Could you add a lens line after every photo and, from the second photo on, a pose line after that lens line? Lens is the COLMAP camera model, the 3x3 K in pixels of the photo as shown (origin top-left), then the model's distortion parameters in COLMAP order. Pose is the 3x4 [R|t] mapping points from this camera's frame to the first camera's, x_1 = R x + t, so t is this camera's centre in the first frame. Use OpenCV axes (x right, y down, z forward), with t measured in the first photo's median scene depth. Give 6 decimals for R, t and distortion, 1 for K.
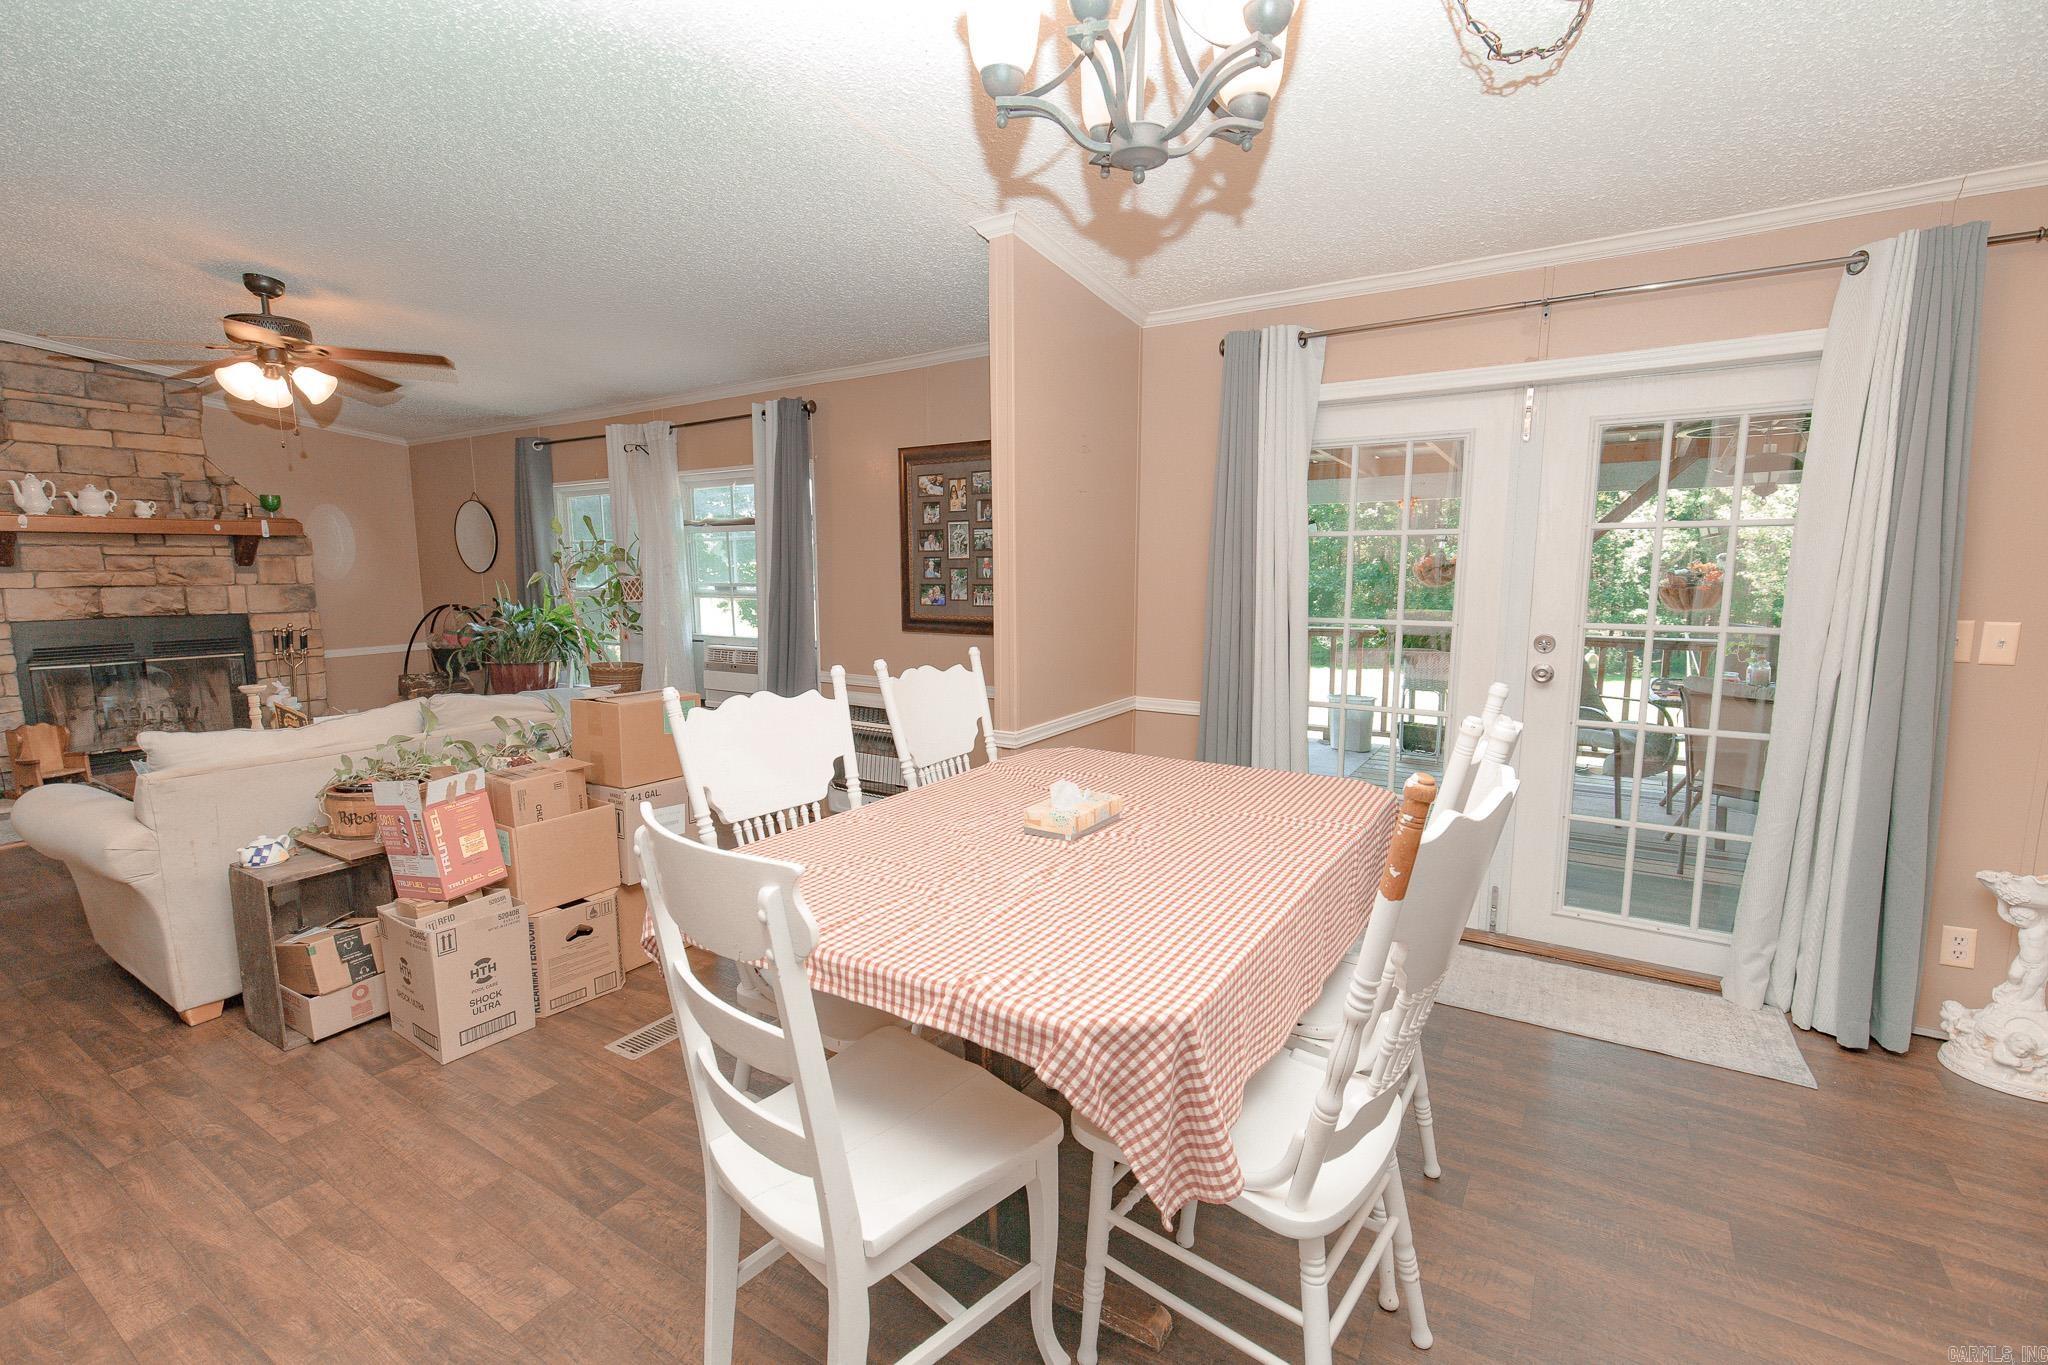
lens RADIAL K [[918.0, 0, 1009.9], [0, 918.0, 688.6], [0, 0, 1]] dist [0.003078, -0.000074]
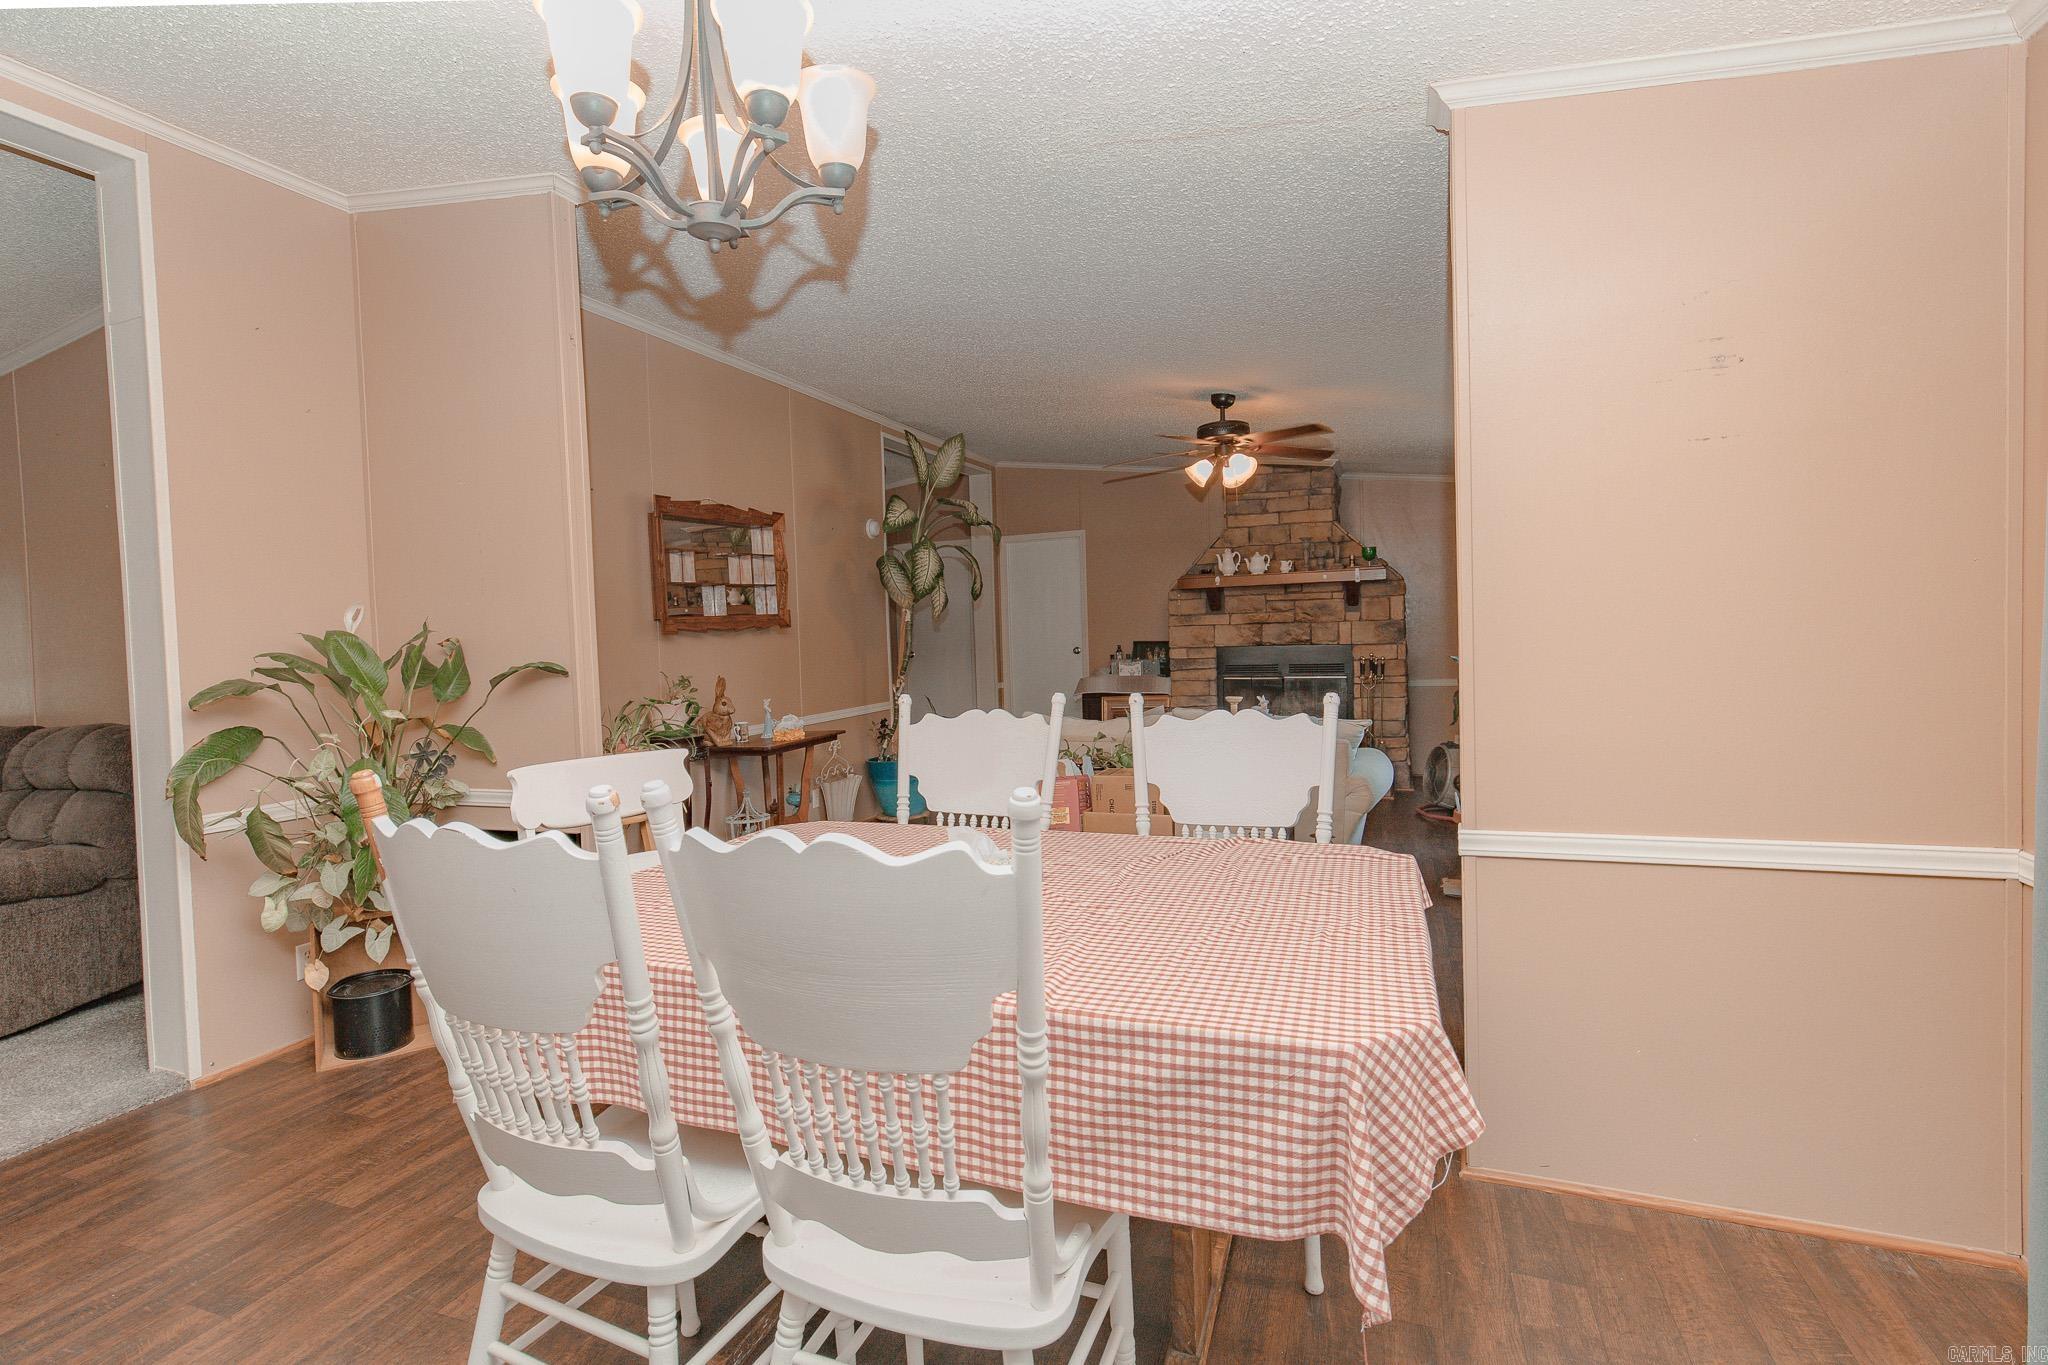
lens RADIAL K [[961.7, 0, 1010.8], [0, 961.7, 666.1], [0, 0, 1]] dist [0.001943, 0.000023]
pose [[0.201407, 0.035498, -0.978864, 0.398113], [-0.101762, 0.994694, 0.015134, -0.030284], [0.974207, 0.096563, 0.203951, 0.346684]]
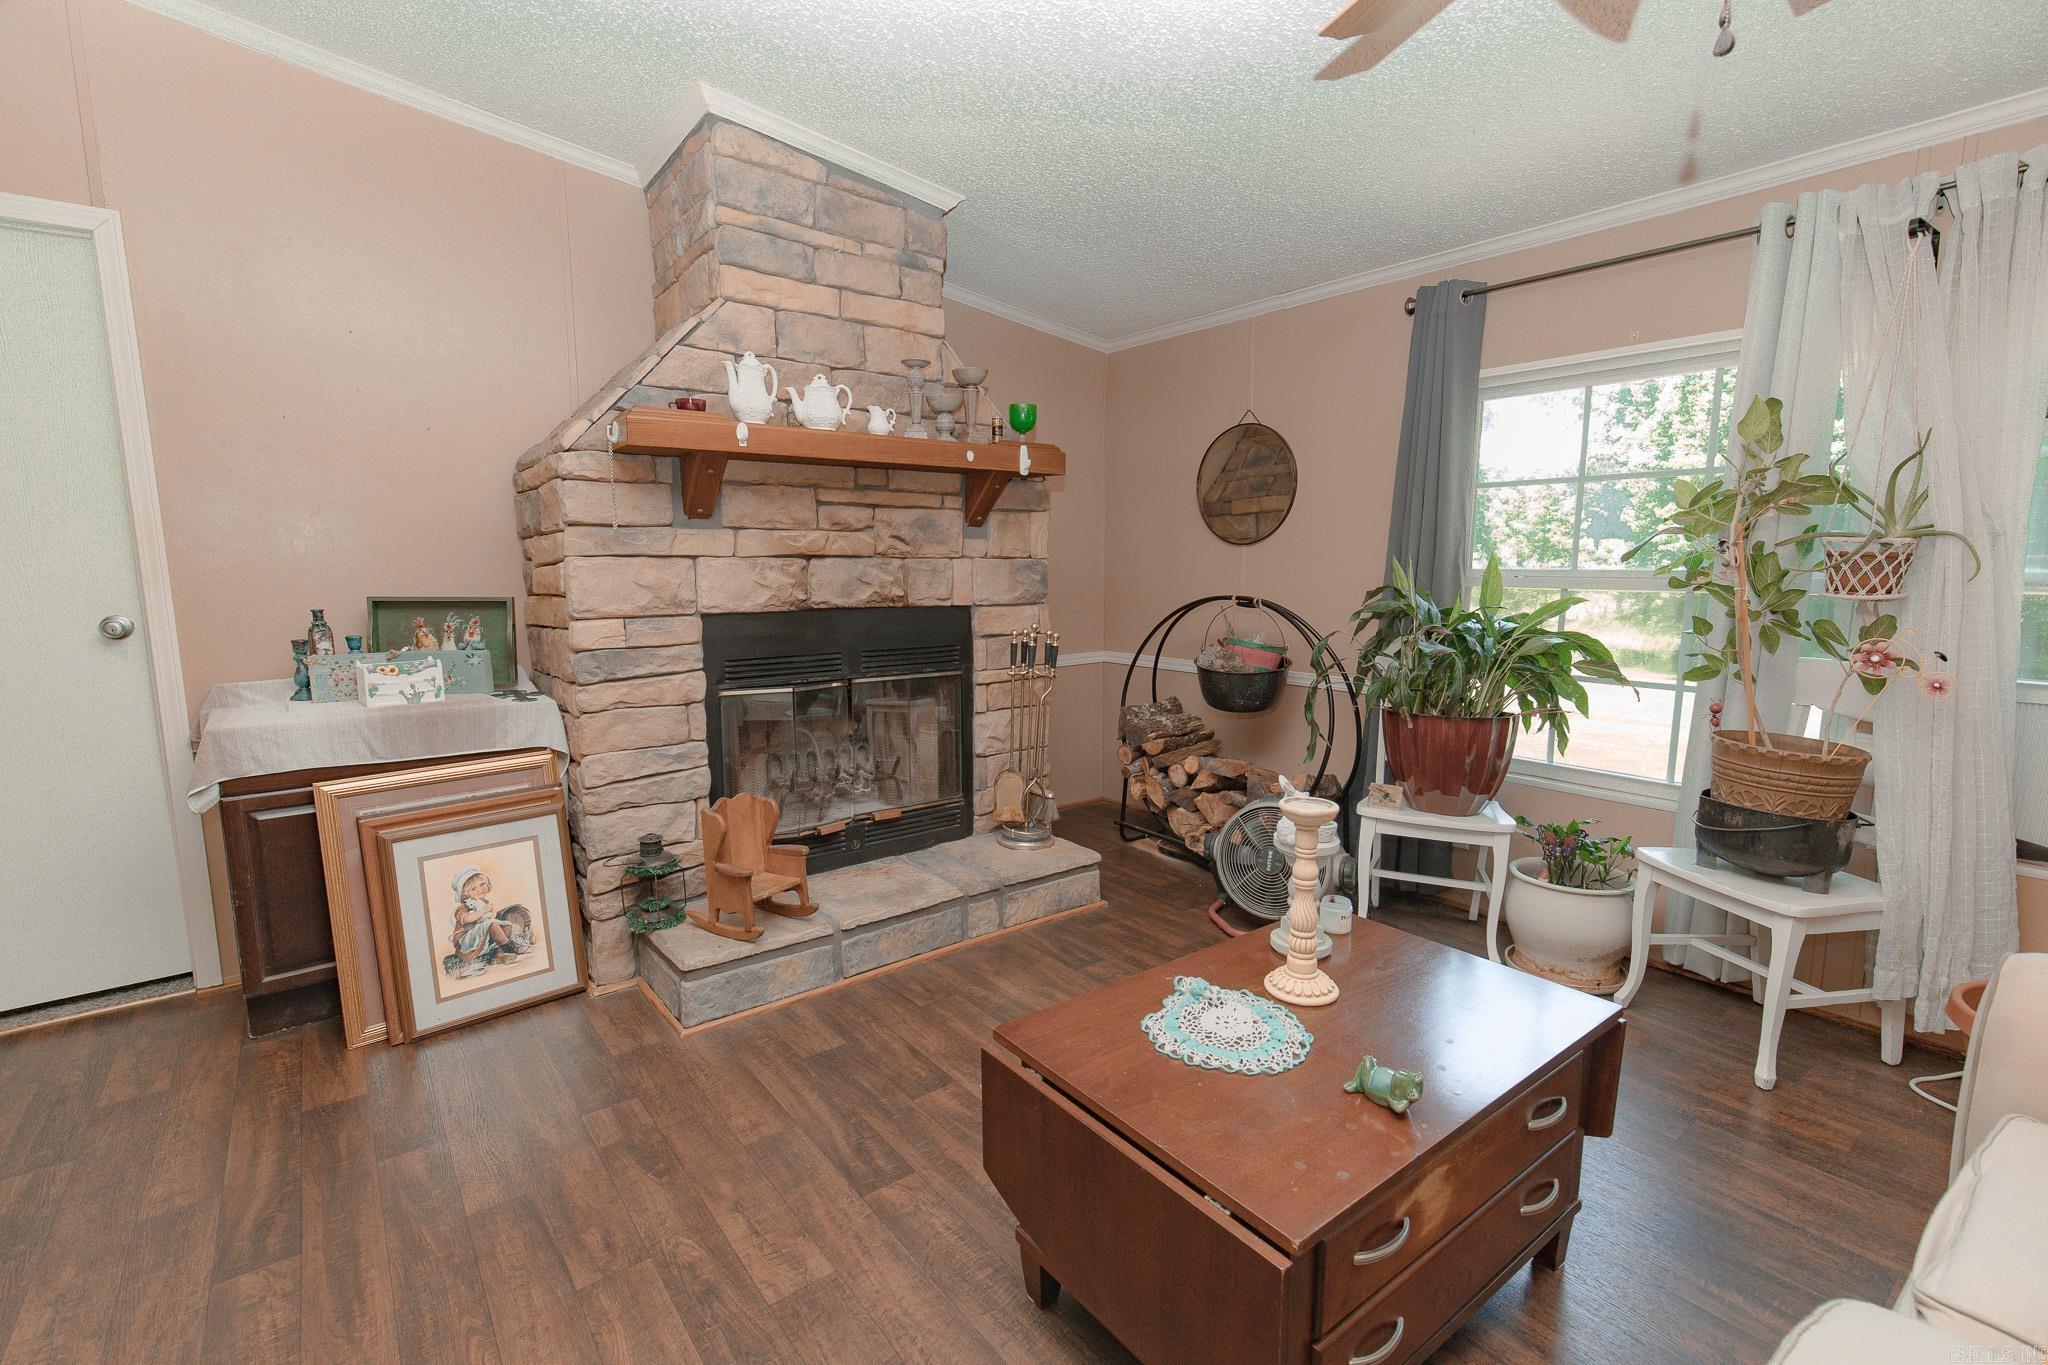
lens RADIAL K [[918.0, 0, 1014.2], [0, 918.0, 688.6], [0, 0, 1]] dist [0.003078, -0.000074]
pose [[0.941495, 0.052824, -0.332862, -0.699974], [-0.050713, 0.998600, 0.015036, -0.043959], [0.333191, 0.002724, 0.942856, 0.515677]]
